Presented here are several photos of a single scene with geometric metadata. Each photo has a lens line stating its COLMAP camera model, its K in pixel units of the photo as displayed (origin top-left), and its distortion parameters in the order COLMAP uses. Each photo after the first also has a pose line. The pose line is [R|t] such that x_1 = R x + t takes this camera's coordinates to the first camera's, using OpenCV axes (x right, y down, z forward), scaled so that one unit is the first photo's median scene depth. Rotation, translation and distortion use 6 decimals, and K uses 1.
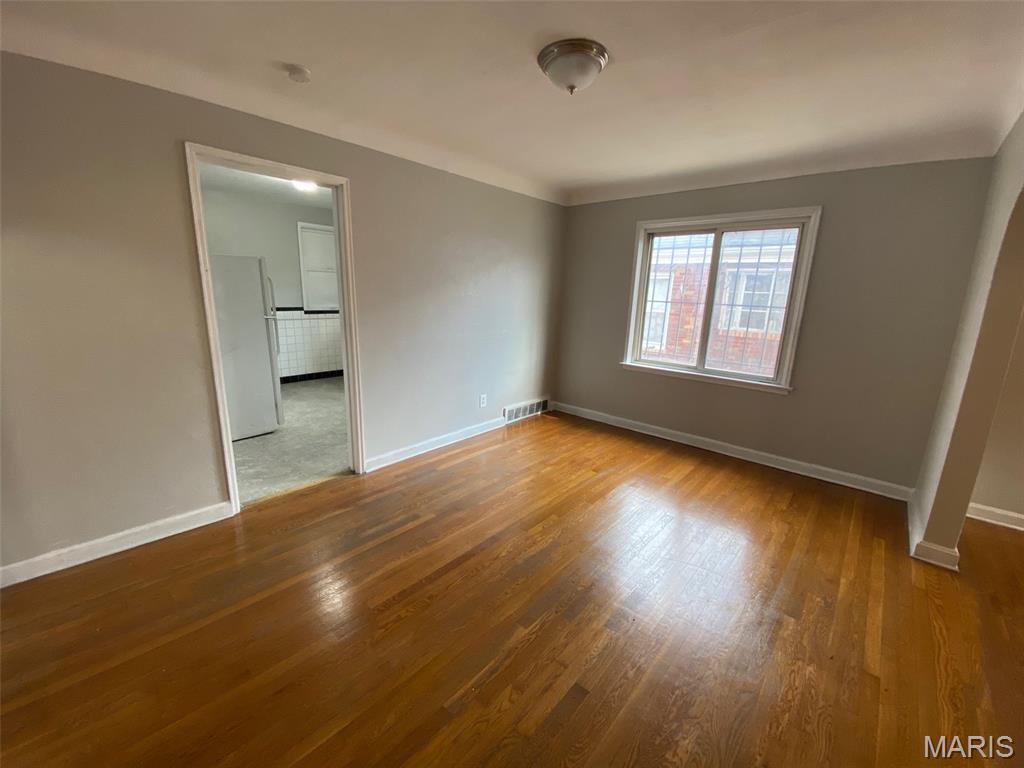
lens RADIAL K [[421.5, 0, 505.4], [0, 421.5, 380.0], [0, 0, 1]] dist [0.011825, -0.004284]
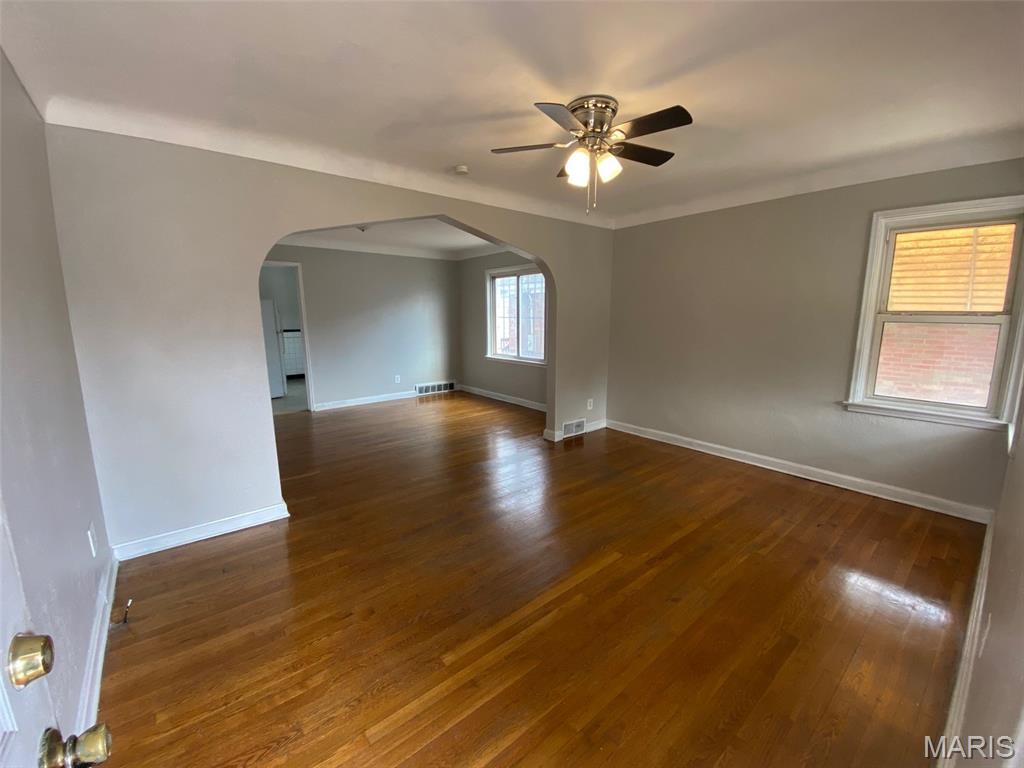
lens RADIAL K [[421.5, 0, 511.4], [0, 421.5, 385.3], [0, 0, 1]] dist [0.011825, -0.004284]
pose [[0.988747, -0.012300, -0.149091, 0.589189], [0.006596, 0.999230, -0.038689, 0.127904], [0.149452, 0.037270, 0.988066, -0.540662]]
